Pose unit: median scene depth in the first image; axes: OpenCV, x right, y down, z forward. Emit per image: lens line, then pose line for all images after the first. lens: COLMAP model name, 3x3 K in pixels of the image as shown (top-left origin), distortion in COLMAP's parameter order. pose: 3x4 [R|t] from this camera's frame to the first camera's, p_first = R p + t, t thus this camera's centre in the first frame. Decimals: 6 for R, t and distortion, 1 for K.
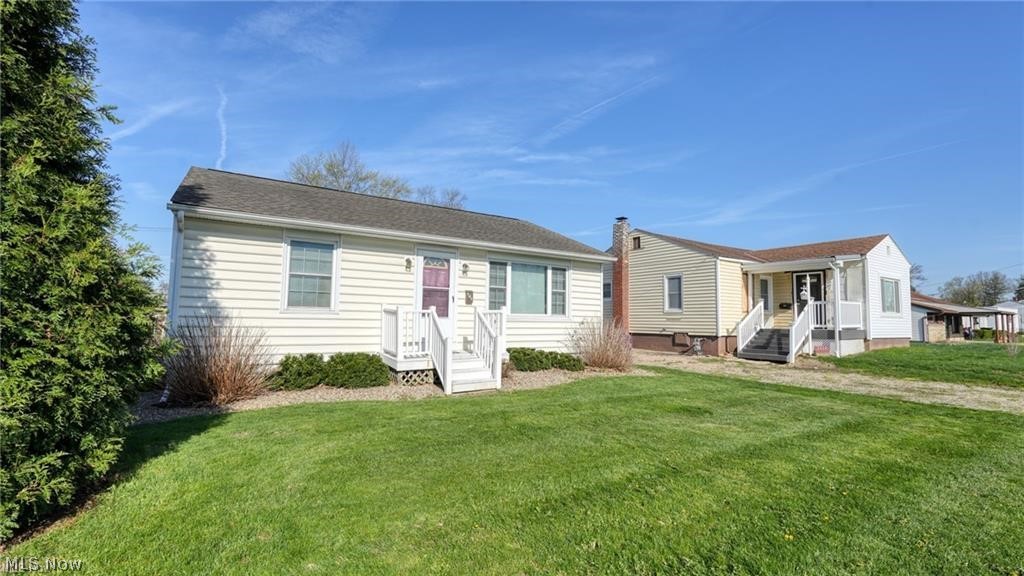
lens RADIAL K [[450.1, 0, 512.0], [0, 450.1, 288.0], [0, 0, 1]] dist [-0.016760, 0.000135]
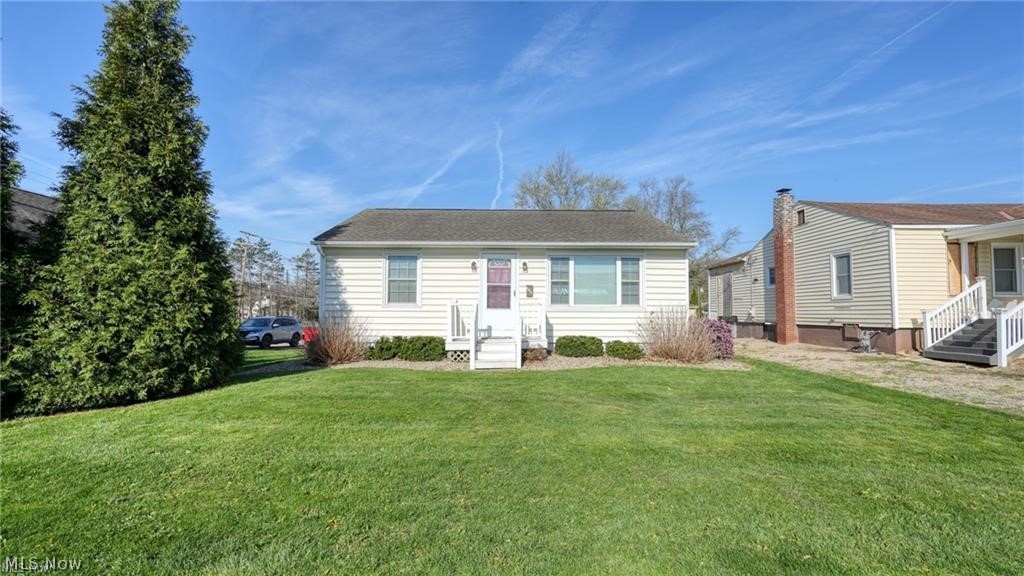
lens RADIAL K [[445.8, 0, 511.9], [0, 445.8, 281.2], [0, 0, 1]] dist [-0.021137, 0.000262]
pose [[0.839370, -0.048612, -0.541382, 0.416042], [0.047220, 0.998749, -0.016470, 0.010680], [0.541505, -0.011739, 0.840616, 0.017082]]
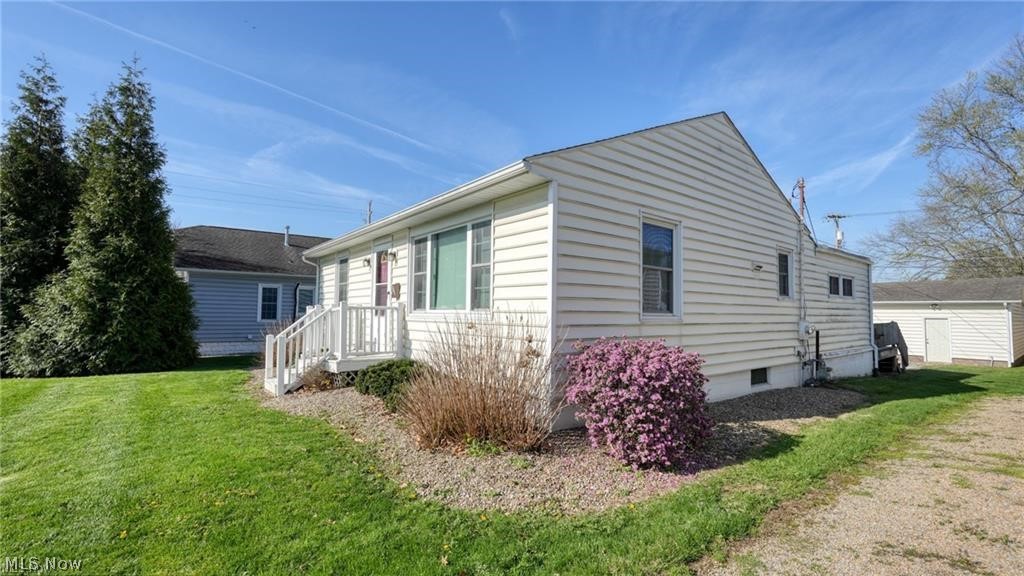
lens RADIAL K [[461.4, 0, 509.6], [0, 461.4, 294.0], [0, 0, 1]] dist [-0.008390, 0.000140]
pose [[0.065555, -0.056743, -0.996234, 0.641053], [0.062714, 0.996642, -0.052639, 0.070091], [0.995876, -0.059028, 0.068893, 0.983203]]
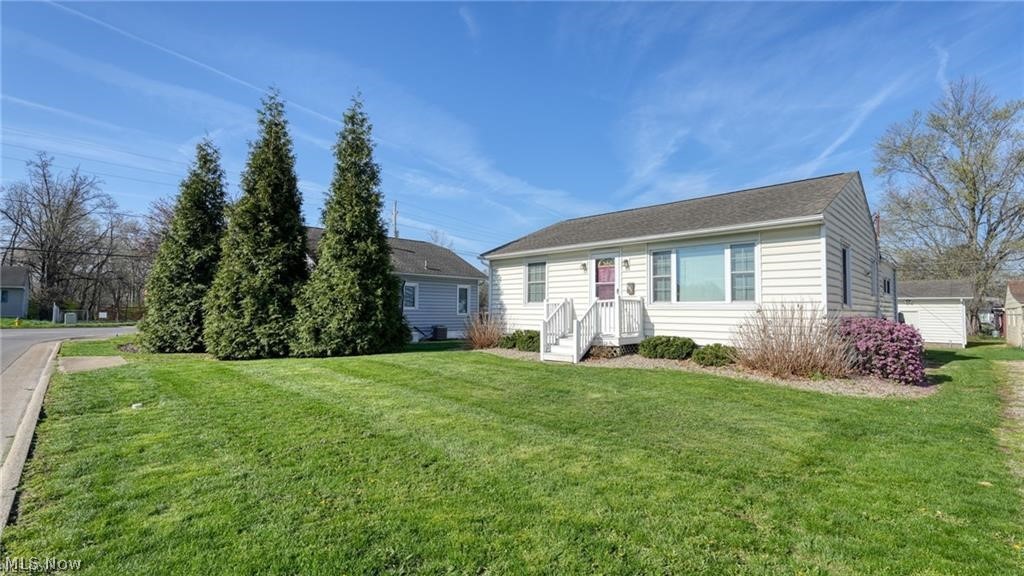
lens RADIAL K [[461.4, 0, 509.6], [0, 461.4, 294.0], [0, 0, 1]] dist [-0.008390, 0.000140]
pose [[0.182048, -0.050019, -0.982017, 0.838786], [0.064687, 0.997151, -0.038798, 0.050562], [0.981160, -0.056460, 0.184765, 0.421708]]
